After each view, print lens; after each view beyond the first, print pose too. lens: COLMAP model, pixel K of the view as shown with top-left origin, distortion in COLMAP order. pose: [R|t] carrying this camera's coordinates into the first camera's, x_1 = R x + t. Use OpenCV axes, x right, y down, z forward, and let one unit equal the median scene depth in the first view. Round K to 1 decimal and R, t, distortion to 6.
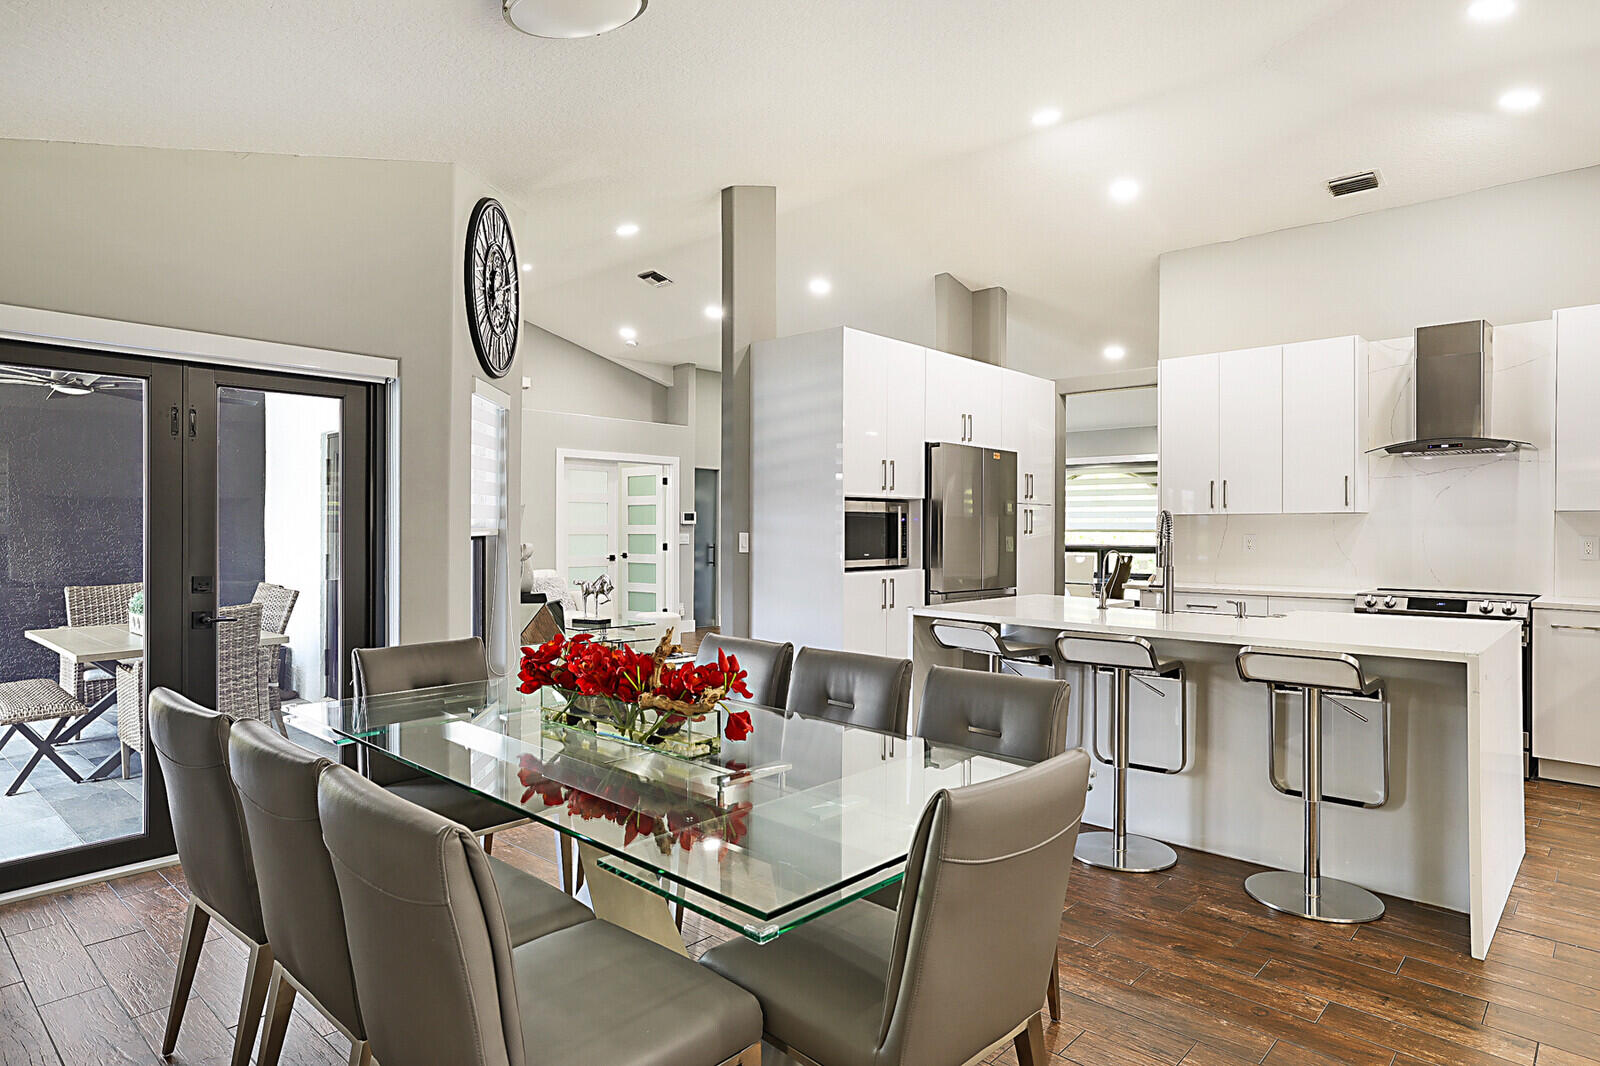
lens RADIAL K [[900.4, 0, 800.0], [0, 900.4, 533.0], [0, 0, 1]] dist [-0.026157, 0.048197]
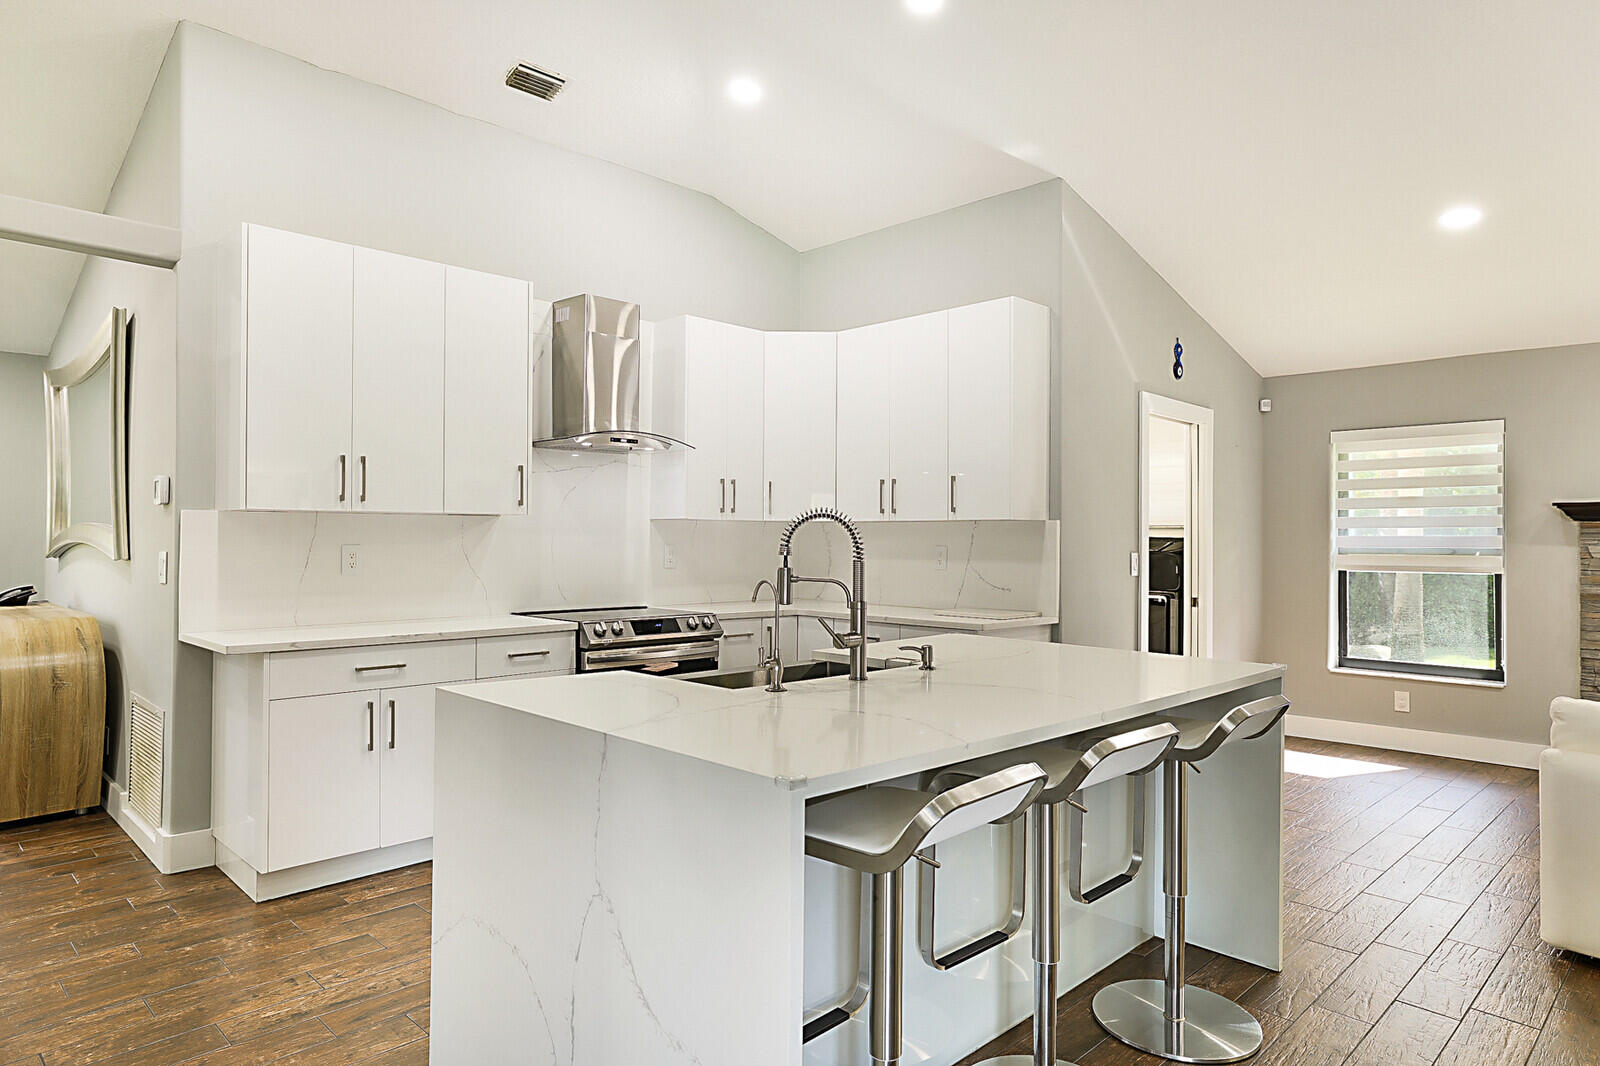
lens RADIAL K [[964.3, 0, 800.0], [0, 964.3, 533.0], [0, 0, 1]] dist [0.007471, 0.001793]
pose [[0.048089, 0.007660, 0.998814, -0.180782], [0.003250, 0.999964, -0.007825, -0.000515], [-0.998838, 0.003623, 0.048062, 0.723145]]
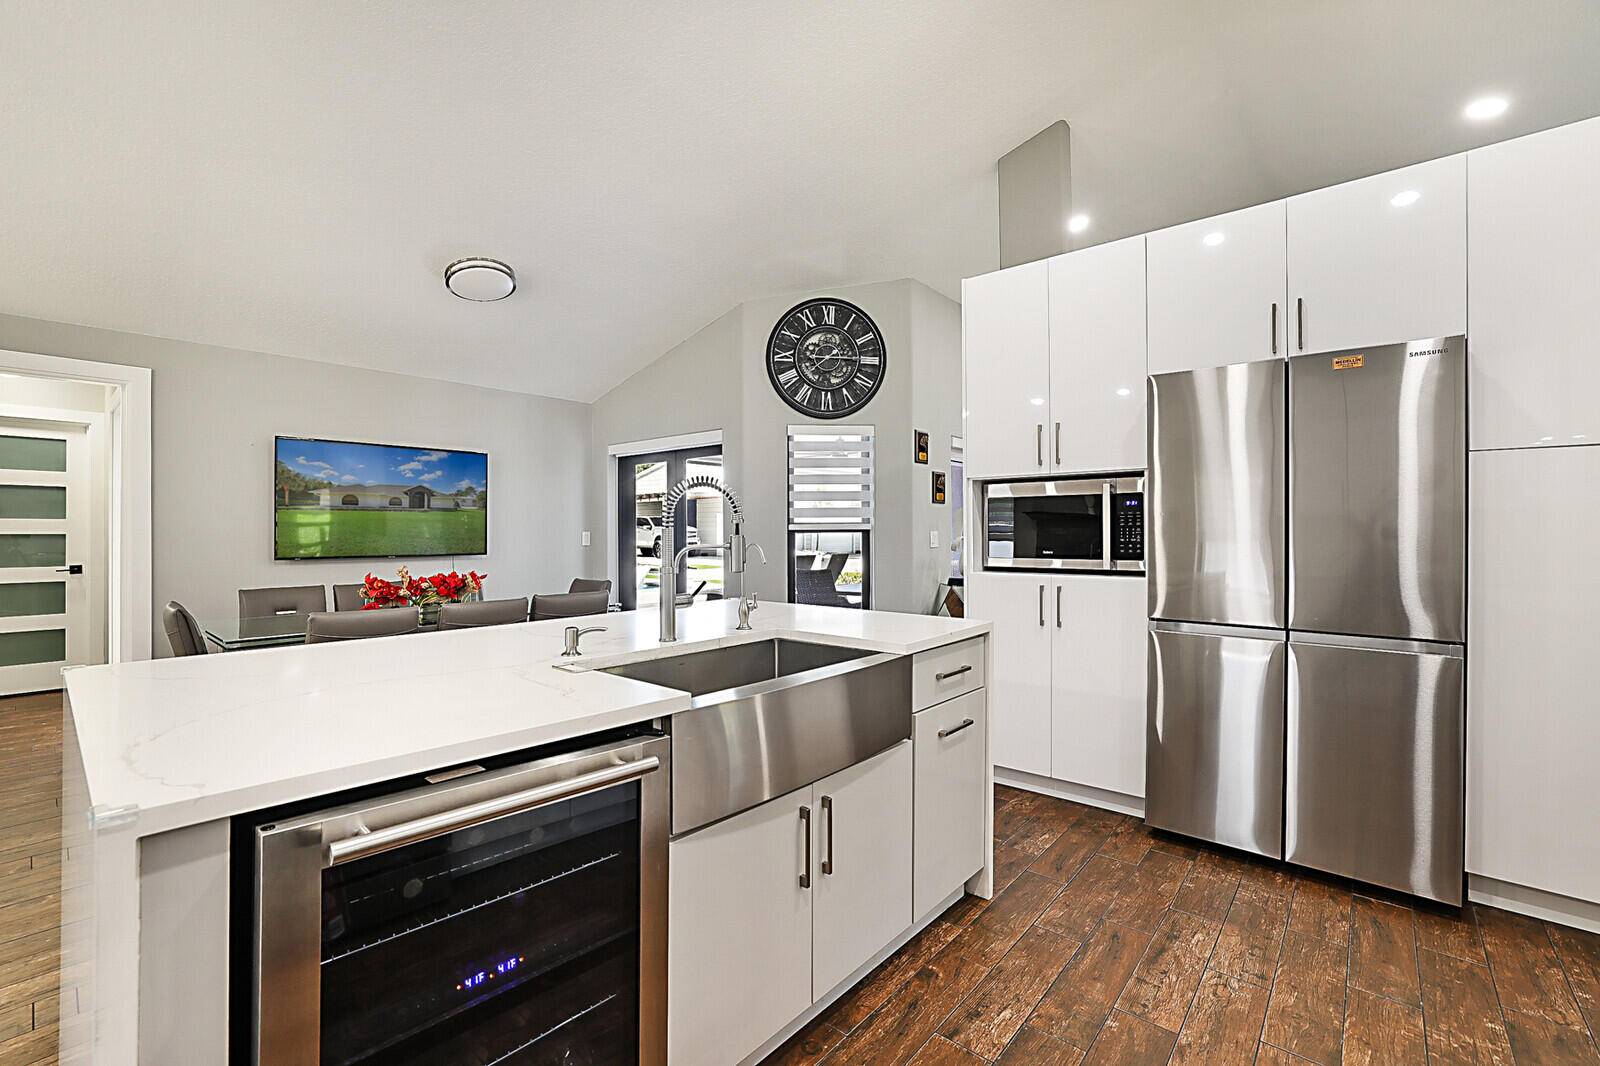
lens RADIAL K [[734.7, 0, 800.0], [0, 734.7, 533.0], [0, 0, 1]] dist [0.000290, 0.000021]
pose [[0.019146, 0.004395, -0.999807, 0.684590], [0.000610, 0.999990, 0.004407, 0.005133], [0.999817, -0.000695, 0.019143, 0.777370]]
